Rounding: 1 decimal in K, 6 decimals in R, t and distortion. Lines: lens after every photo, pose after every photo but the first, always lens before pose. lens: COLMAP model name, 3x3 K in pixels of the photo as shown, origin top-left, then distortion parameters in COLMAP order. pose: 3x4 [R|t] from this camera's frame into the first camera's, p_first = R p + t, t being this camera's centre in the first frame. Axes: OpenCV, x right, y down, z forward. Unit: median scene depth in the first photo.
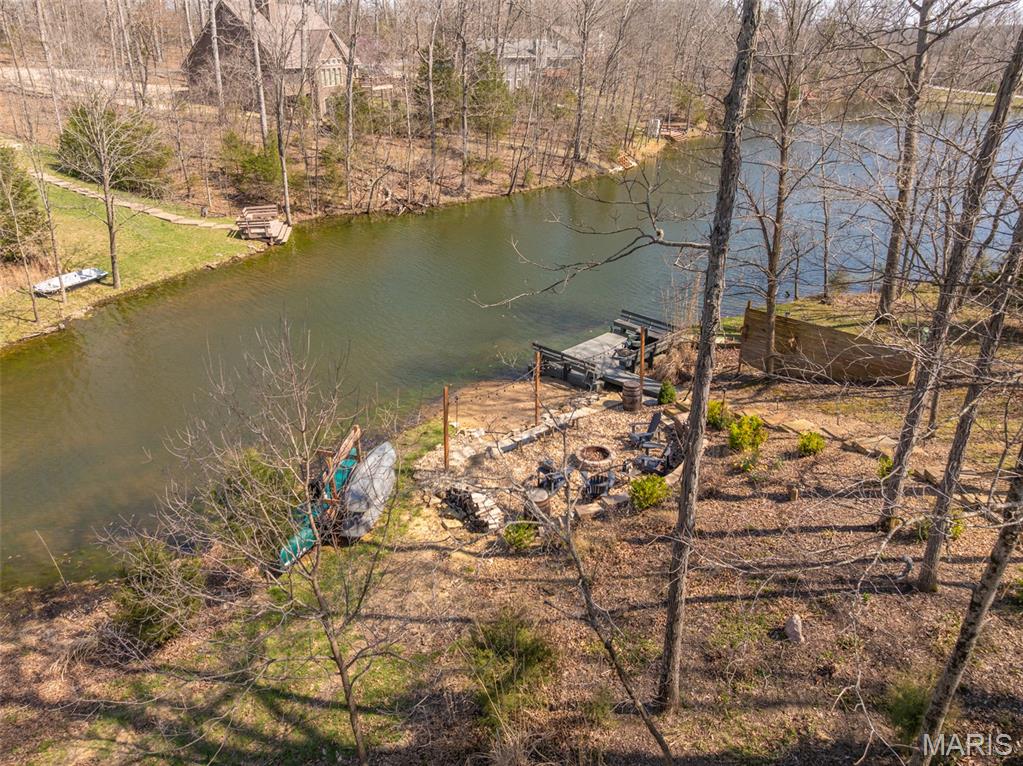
lens RADIAL K [[719.6, 0, 513.1], [0, 719.6, 376.2], [0, 0, 1]] dist [-0.034375, 0.001934]
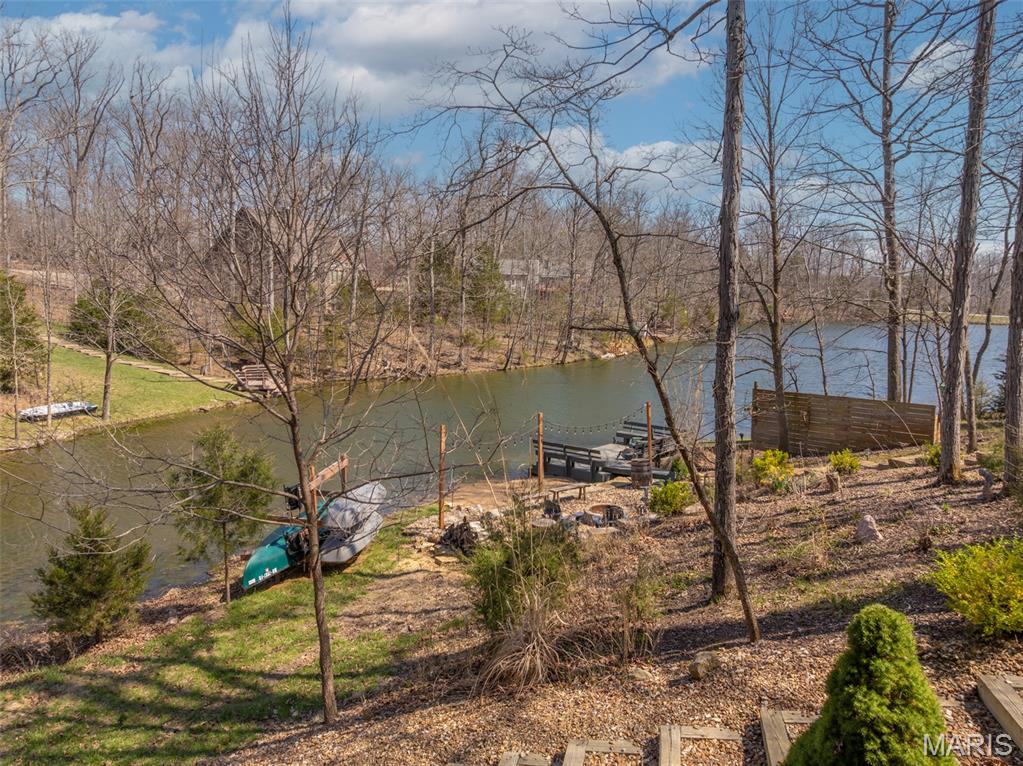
lens RADIAL K [[719.6, 0, 513.1], [0, 719.6, 376.2], [0, 0, 1]] dist [-0.034375, 0.001934]
pose [[0.999958, -0.002242, 0.008873, -0.005133], [0.004857, 0.951725, -0.306915, 0.114348], [-0.007757, 0.306945, 0.951696, 0.045076]]
